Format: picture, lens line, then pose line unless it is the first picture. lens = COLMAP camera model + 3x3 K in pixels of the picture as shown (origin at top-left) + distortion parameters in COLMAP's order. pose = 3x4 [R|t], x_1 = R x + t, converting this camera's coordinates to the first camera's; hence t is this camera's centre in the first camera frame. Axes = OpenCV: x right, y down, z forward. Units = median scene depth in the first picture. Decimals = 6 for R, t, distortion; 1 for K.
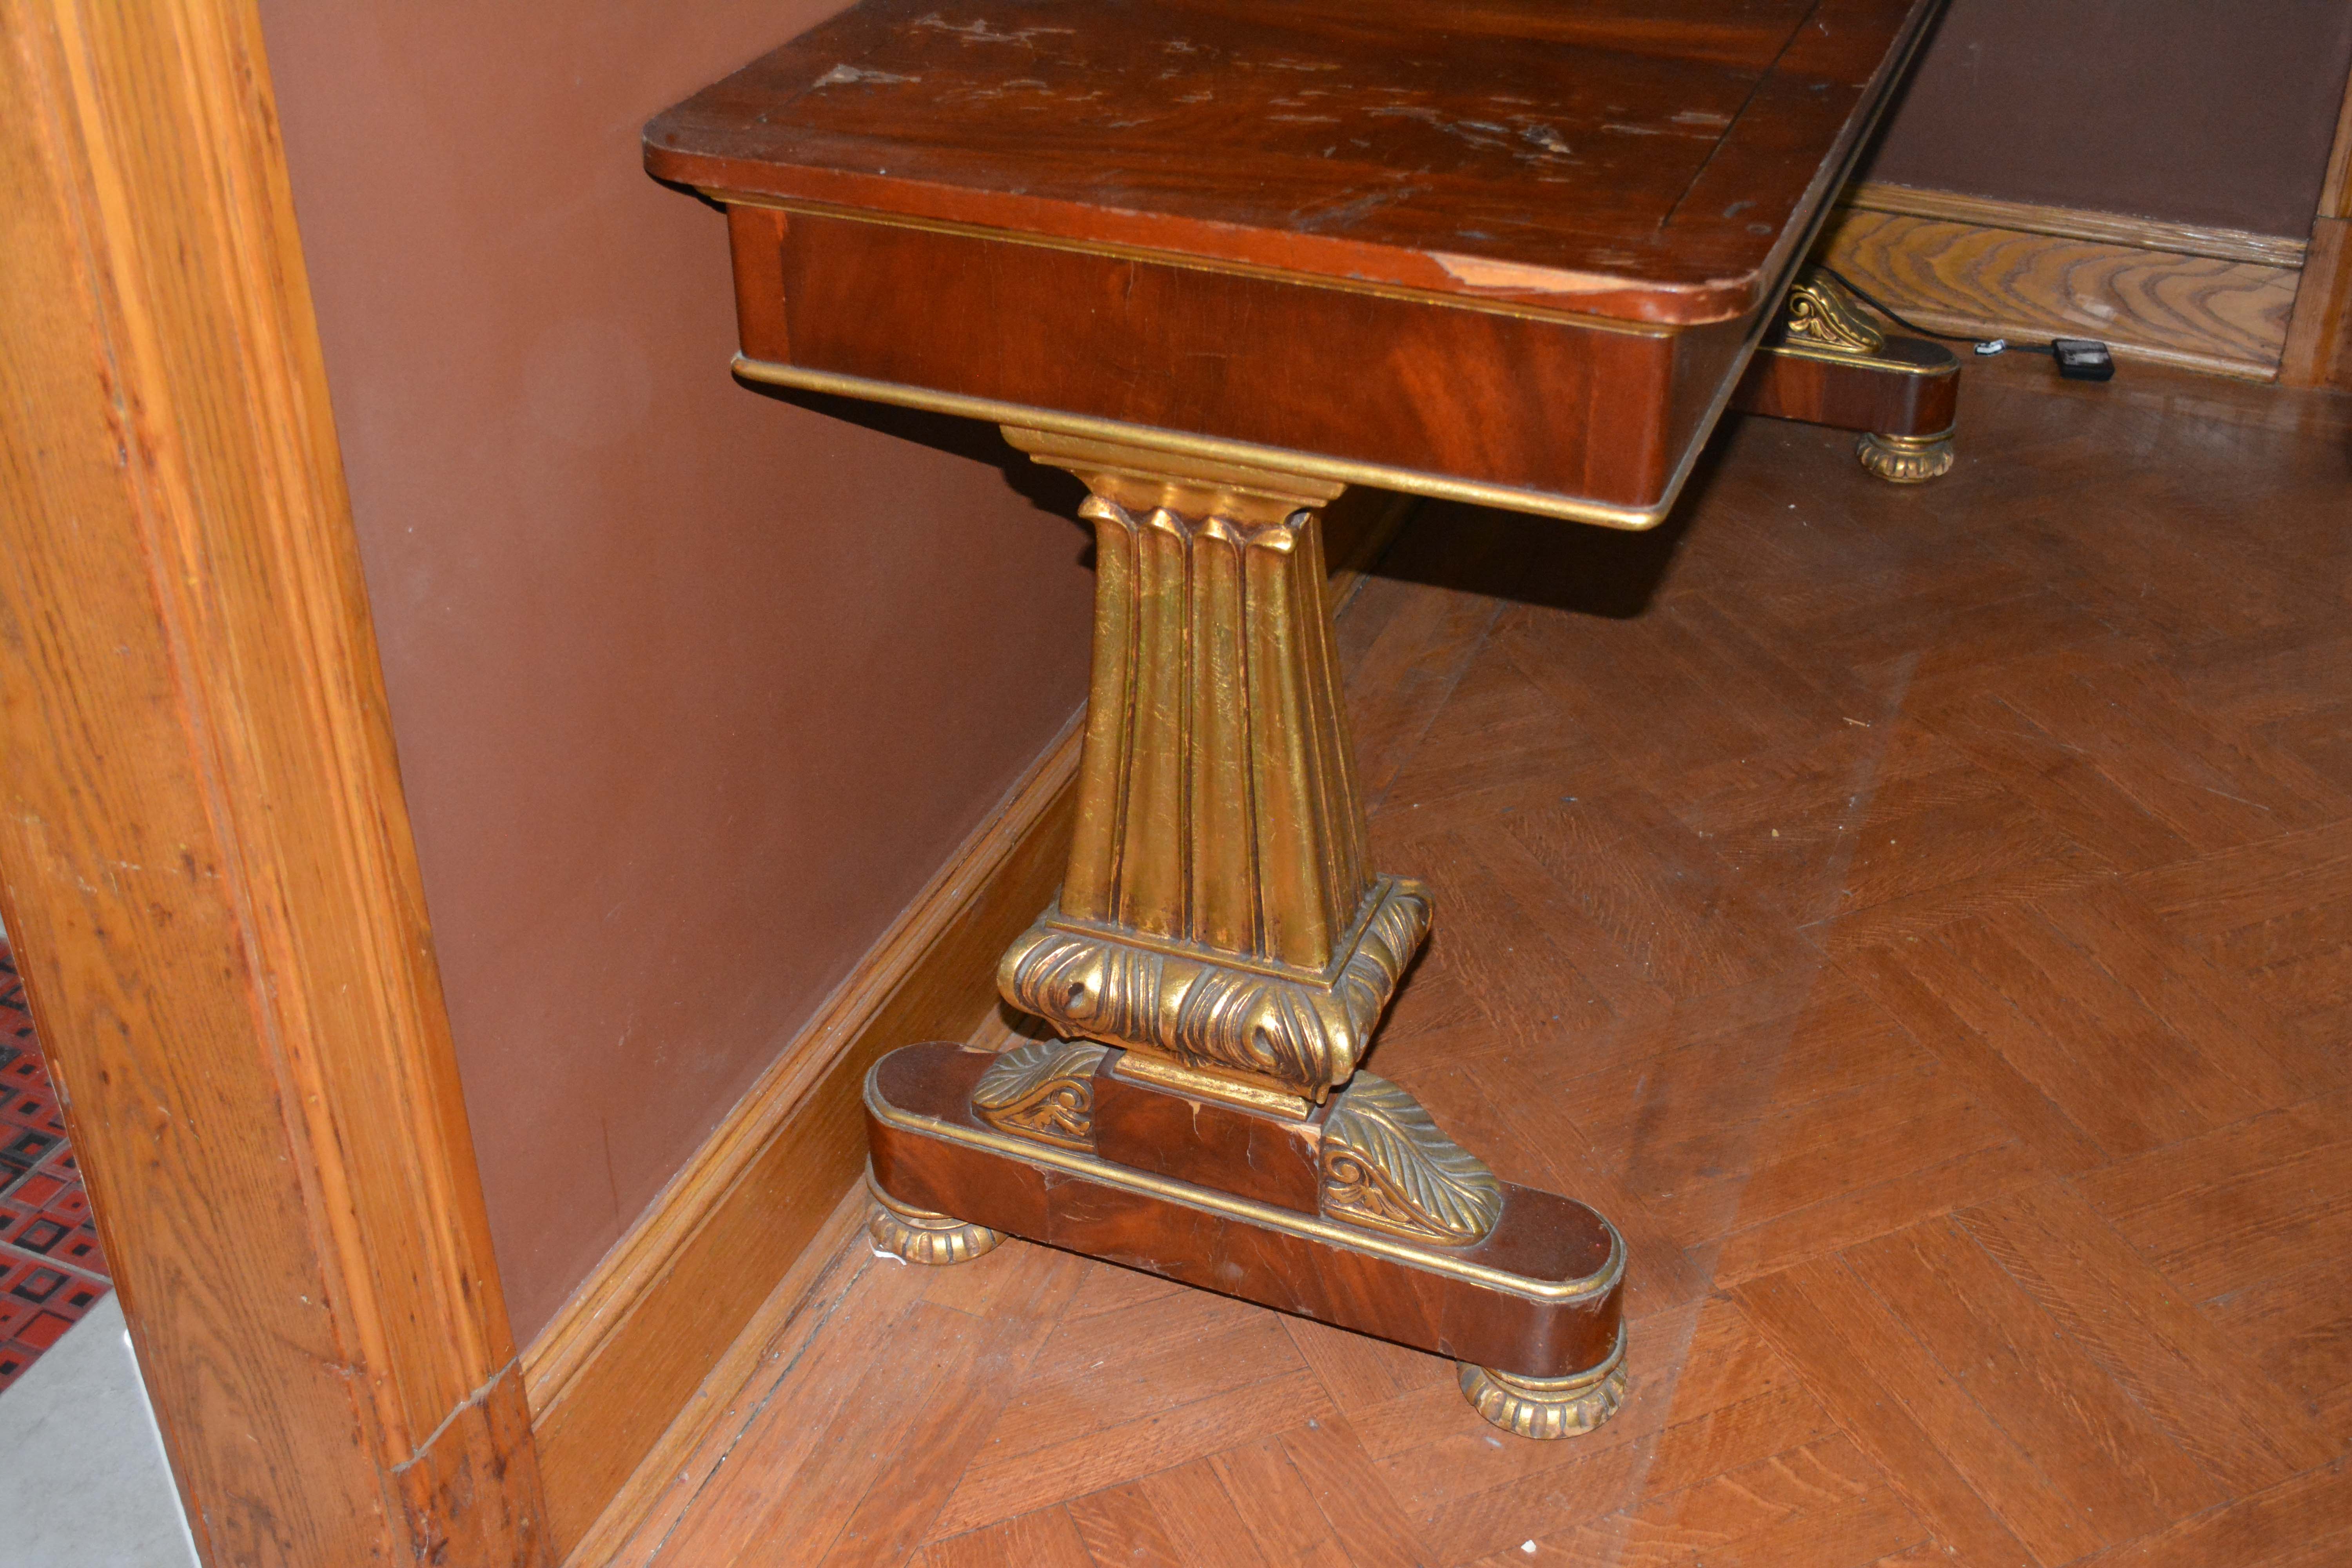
lens RADIAL K [[2551.9, 0, 1176.0], [0, 2551.9, 784.0], [0, 0, 1]] dist [-0.057804, 0.007433]
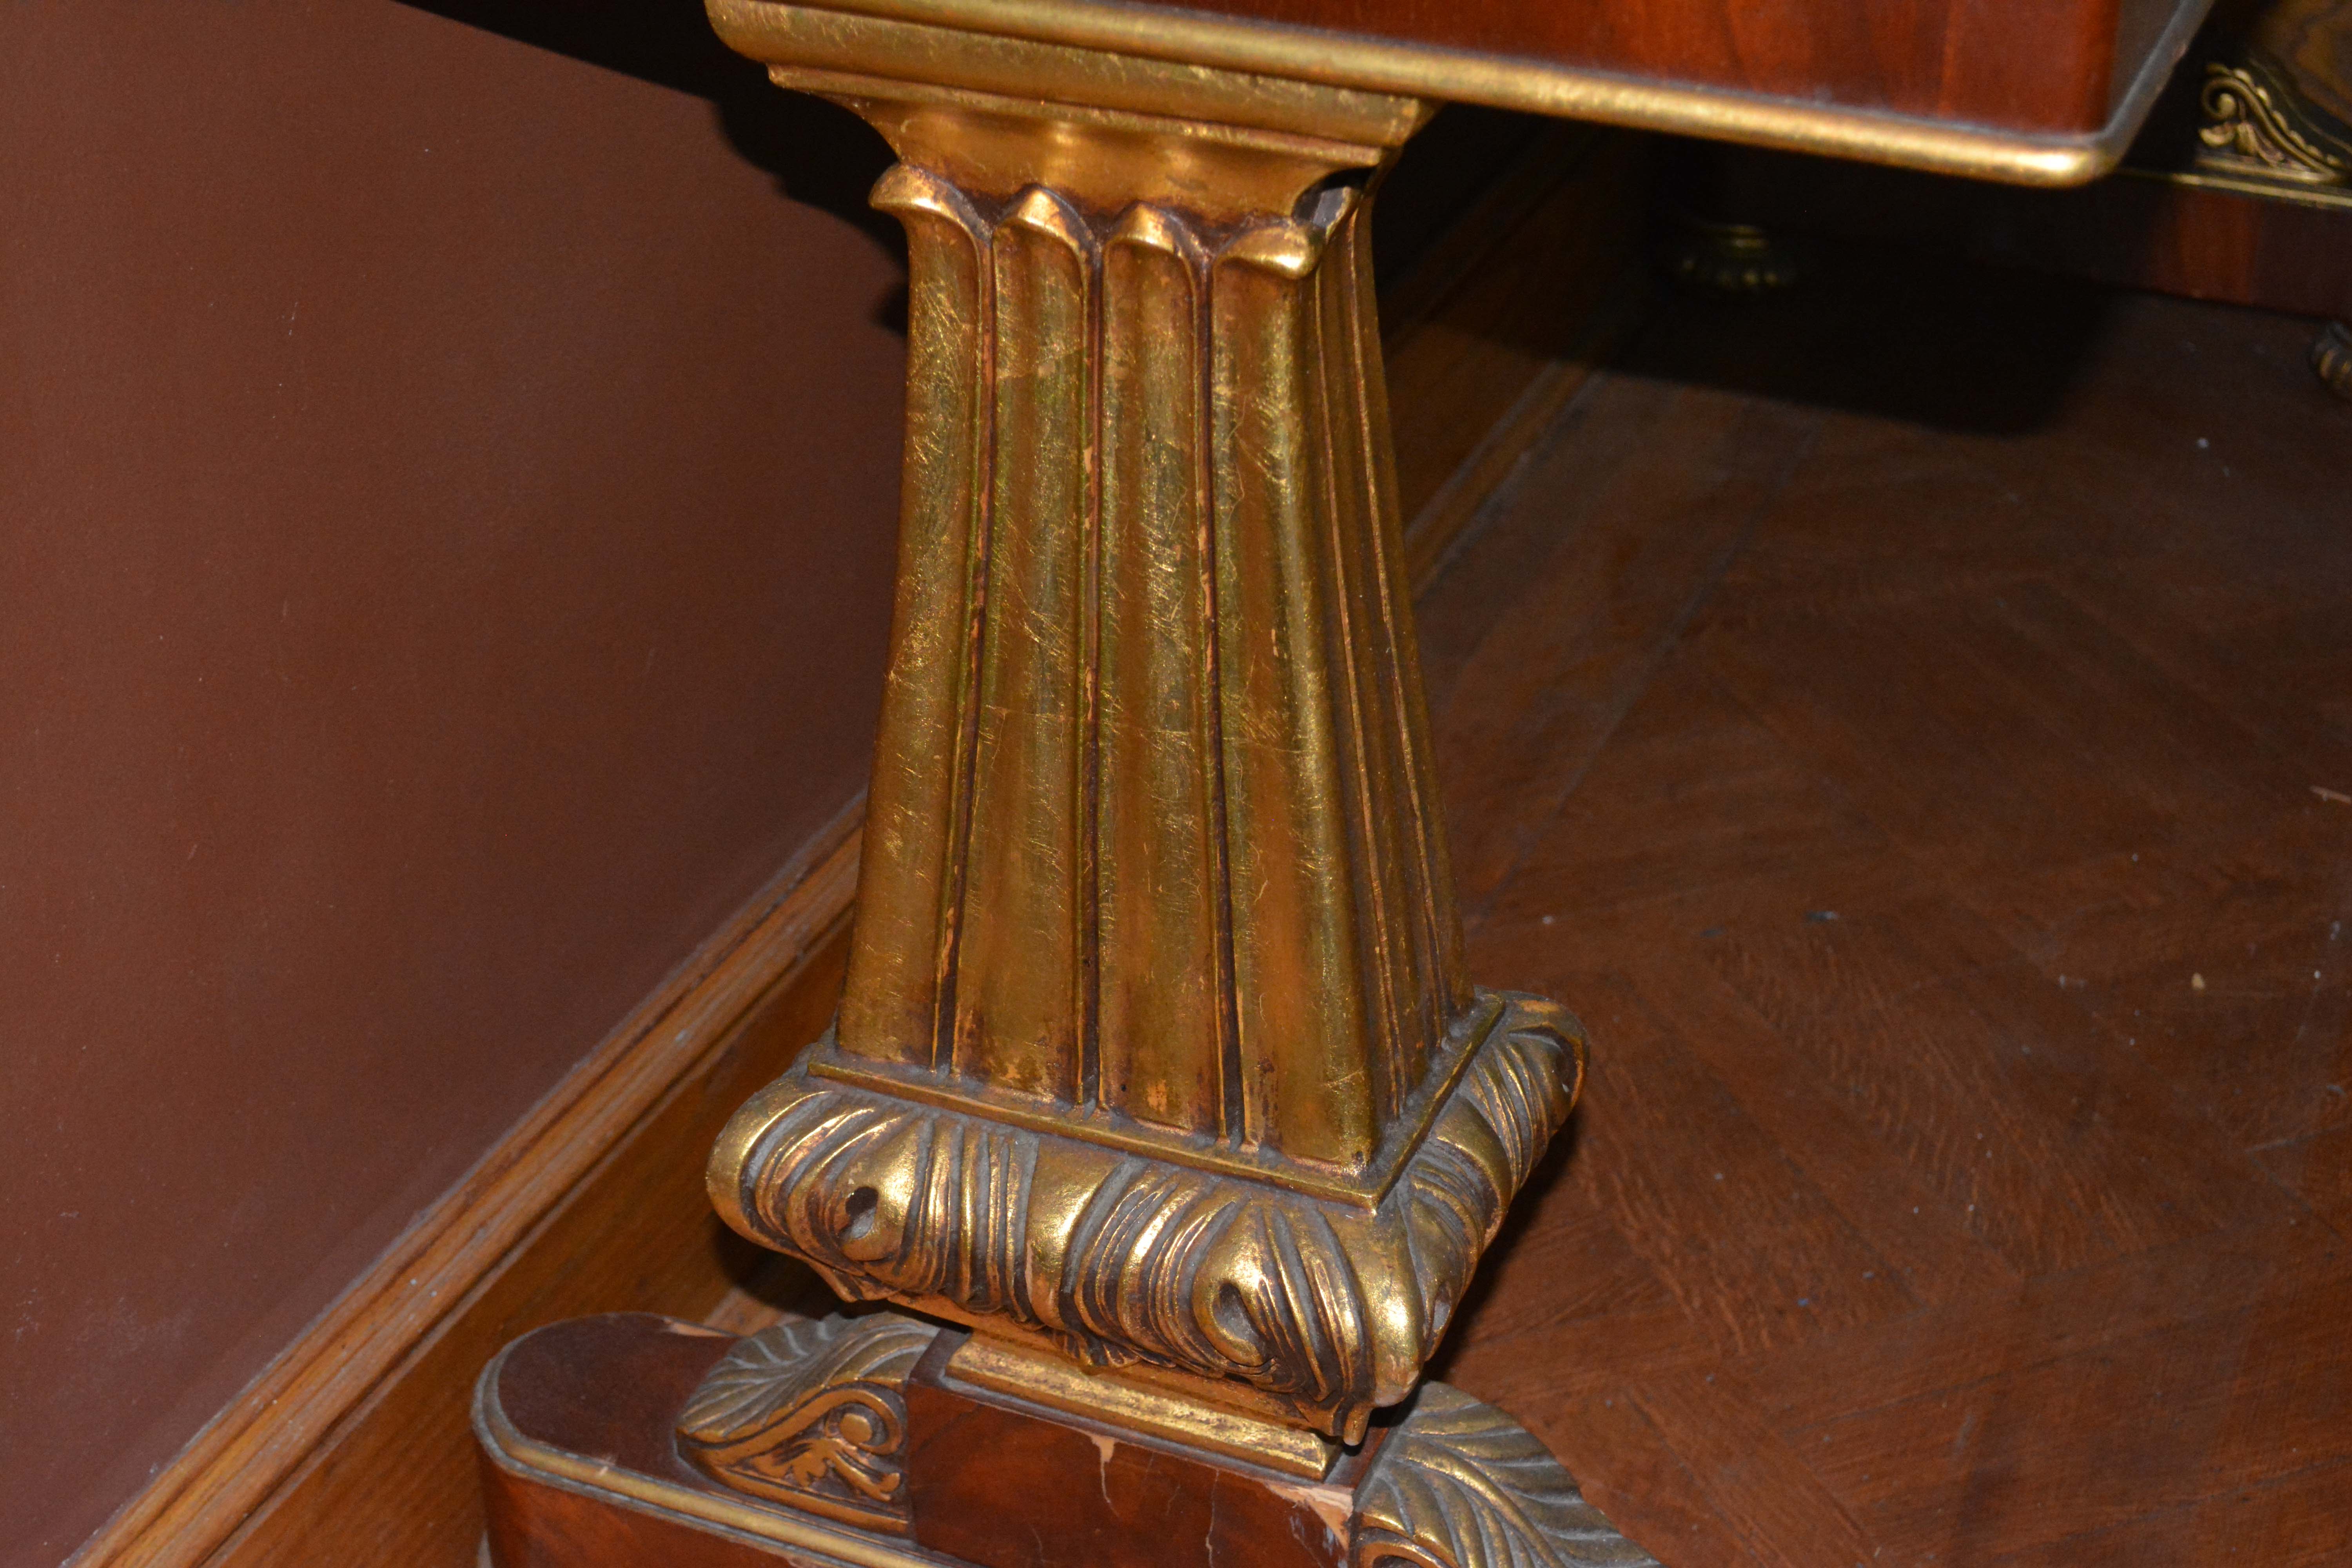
lens RADIAL K [[3781.8, 0, 1176.0], [0, 3781.8, 784.0], [0, 0, 1]] dist [-0.017308, 0.053705]
pose [[0.999750, 0.022204, -0.002661, 0.021458], [-0.022316, 0.998292, -0.053994, 0.037295], [0.001458, 0.054040, 0.998538, 0.257900]]
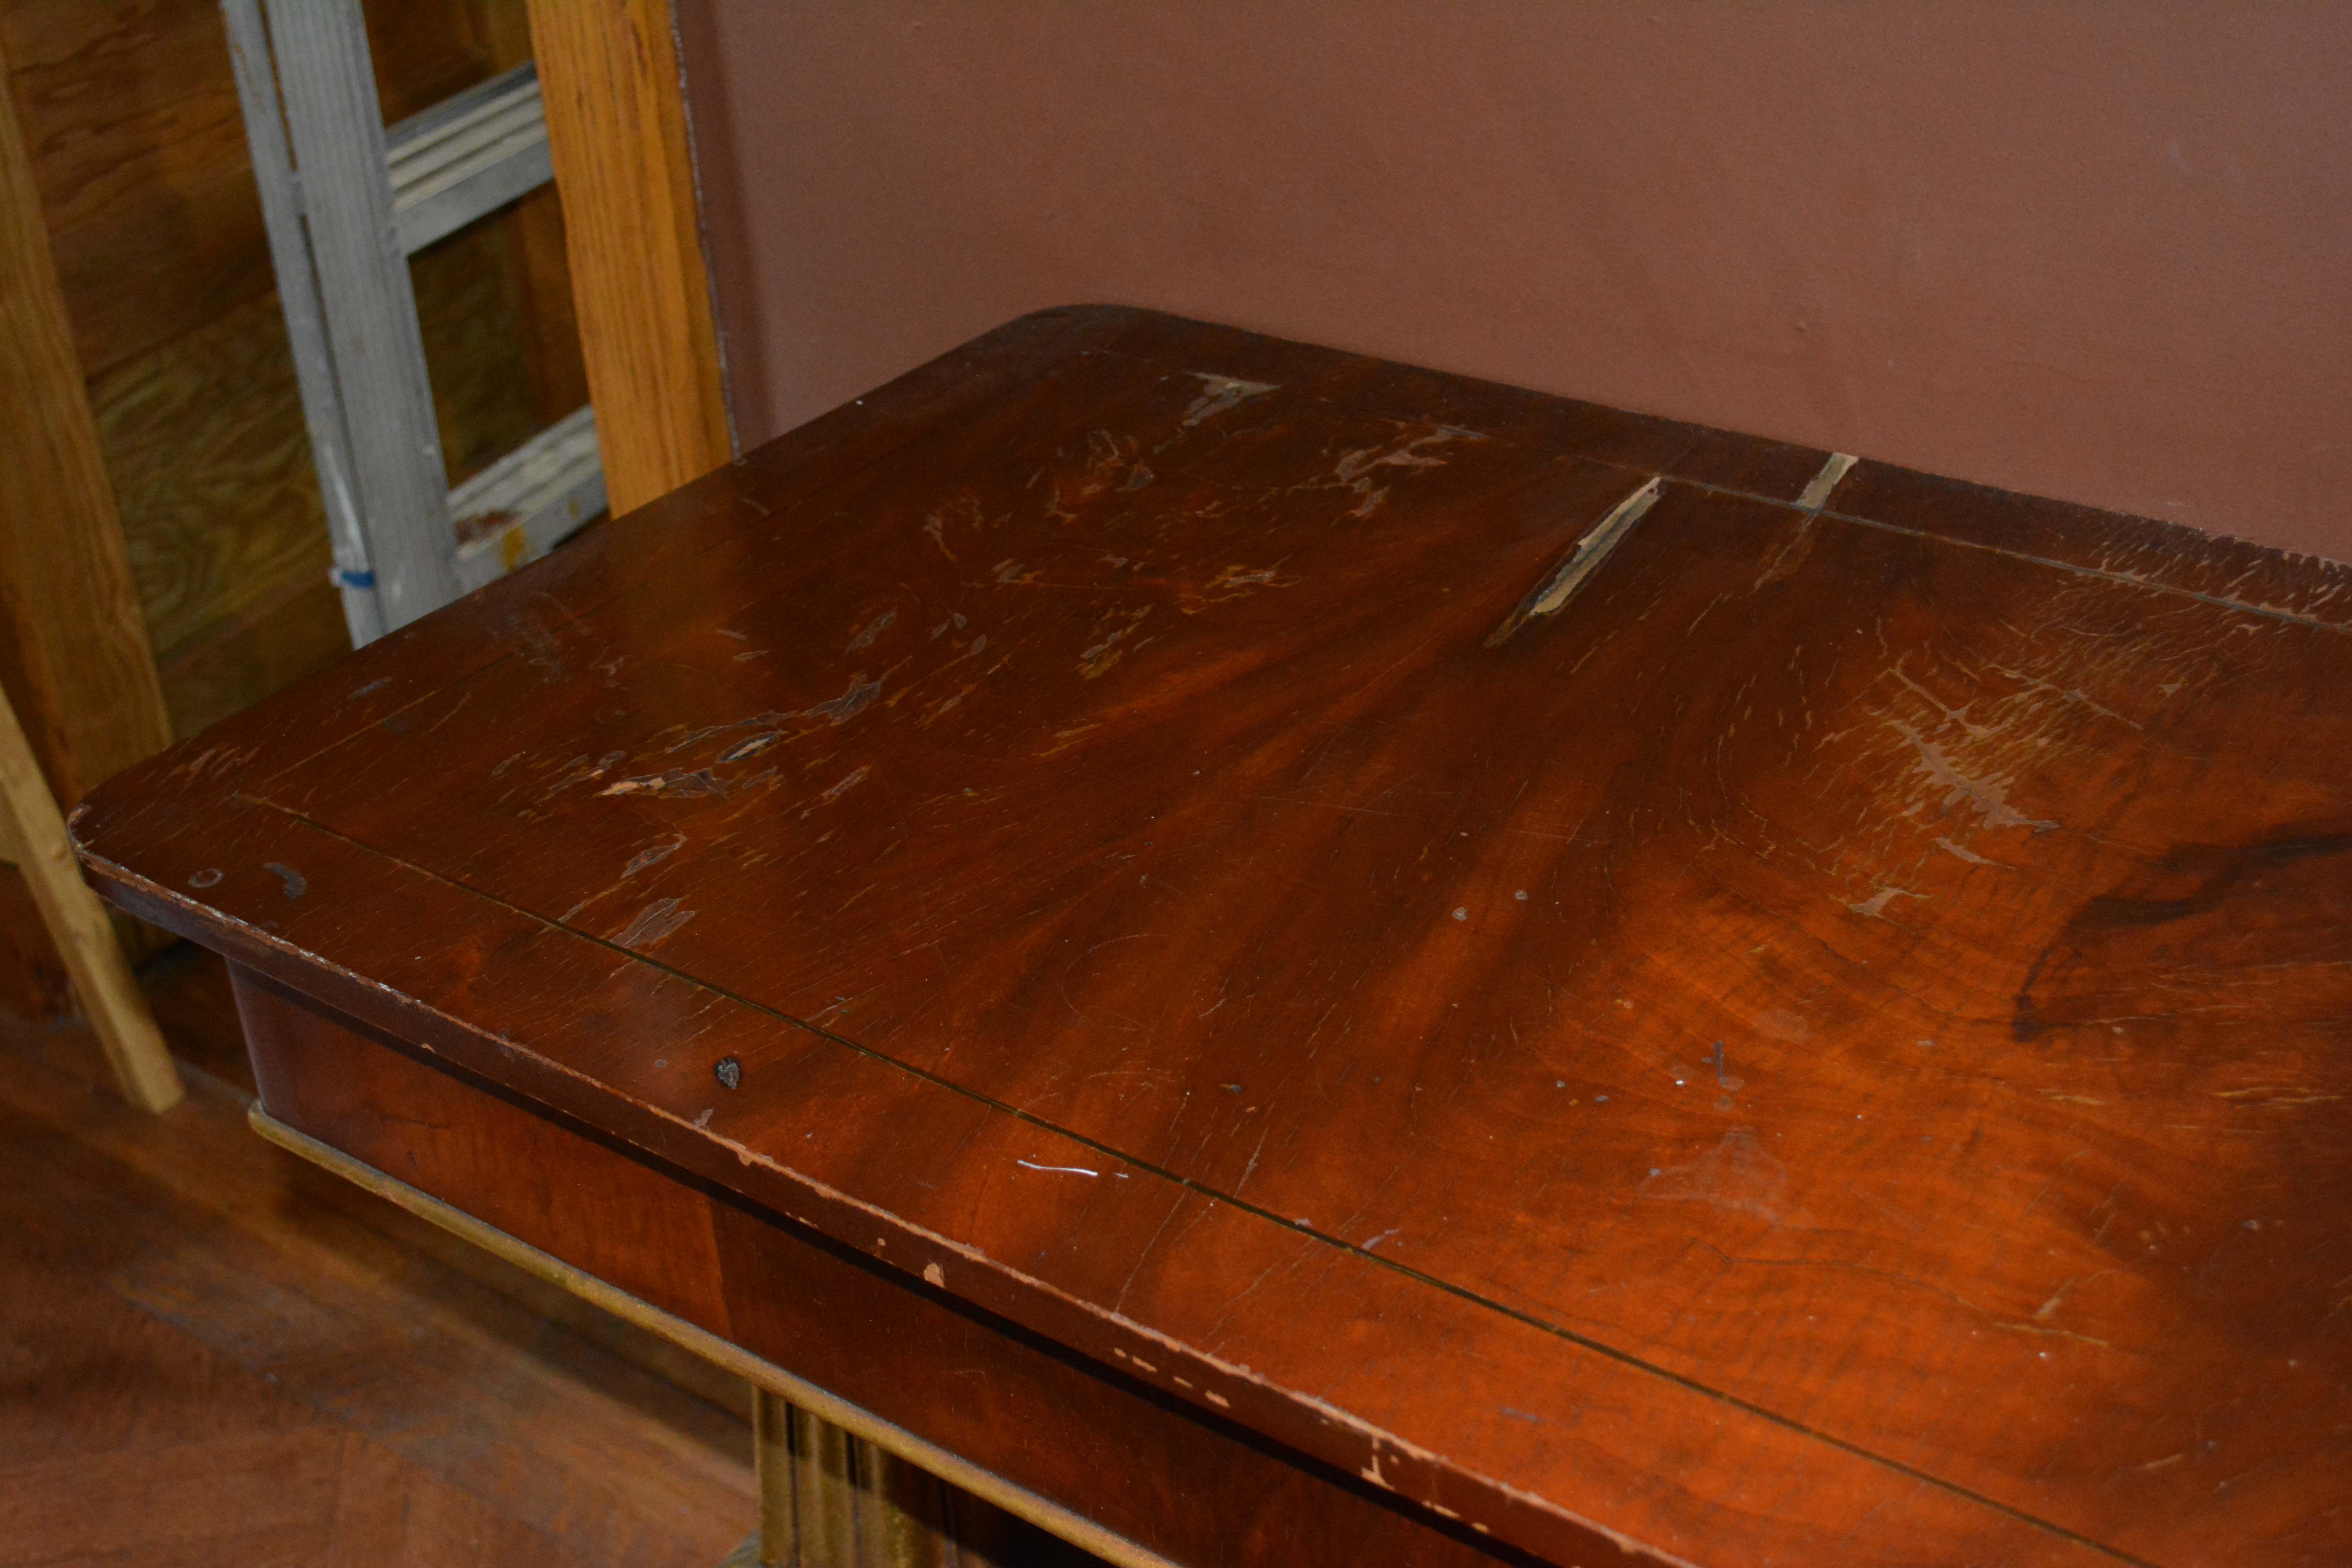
lens RADIAL K [[2955.3, 0, 1176.0], [0, 2955.3, 784.0], [0, 0, 1]] dist [-0.026731, -0.019535]
pose [[-0.239170, 0.496925, -0.834184, 0.618855], [-0.479712, 0.686473, 0.546472, -0.603418], [0.844200, 0.530868, 0.074197, 0.854701]]
